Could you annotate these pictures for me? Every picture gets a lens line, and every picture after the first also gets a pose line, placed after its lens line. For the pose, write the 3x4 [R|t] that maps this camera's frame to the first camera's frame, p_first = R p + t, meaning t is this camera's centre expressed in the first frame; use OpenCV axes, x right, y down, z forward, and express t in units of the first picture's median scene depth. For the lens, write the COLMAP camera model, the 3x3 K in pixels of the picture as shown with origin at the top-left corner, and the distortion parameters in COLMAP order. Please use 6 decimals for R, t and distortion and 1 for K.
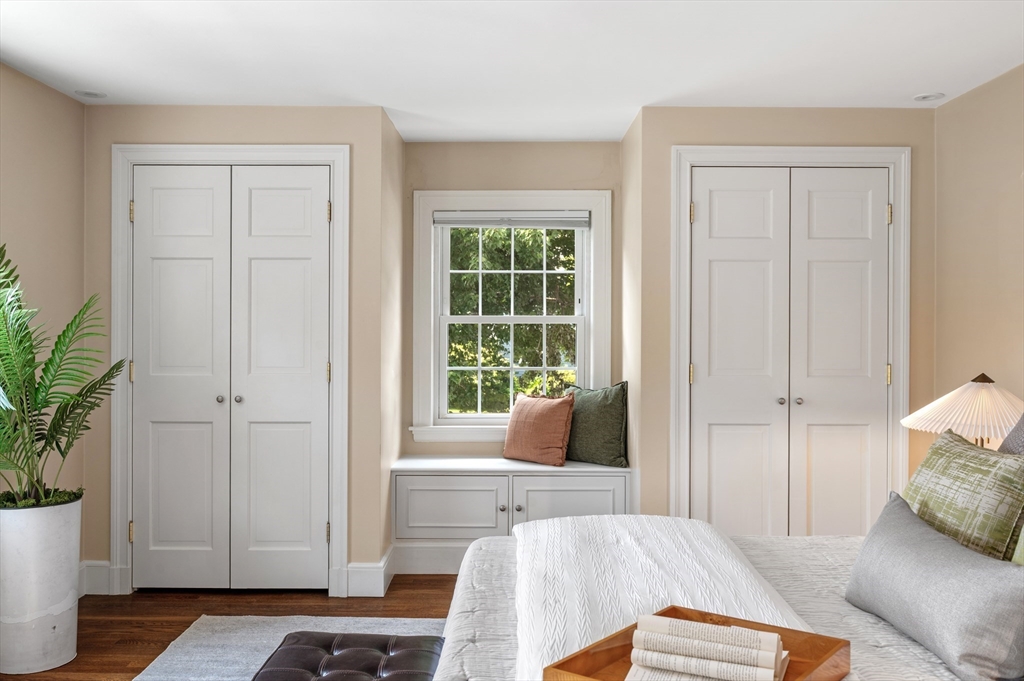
lens RADIAL K [[894.9, 0, 512.0], [0, 894.9, 340.5], [0, 0, 1]] dist [0.009113, 0.003996]
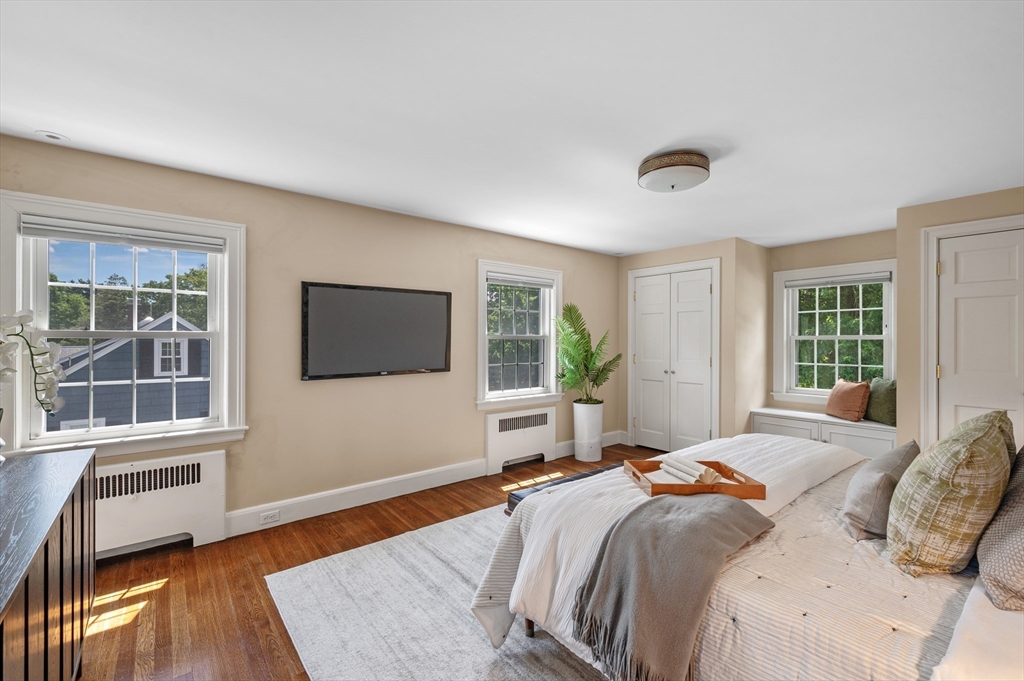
lens RADIAL K [[428.8, 0, 512.0], [0, 428.8, 340.5], [0, 0, 1]] dist [-0.001116, -0.000314]
pose [[0.641579, -0.000699, -0.767057, 0.258503], [-0.014077, 0.999820, -0.012686, 0.002683], [0.766928, 0.018936, 0.641454, -0.043546]]
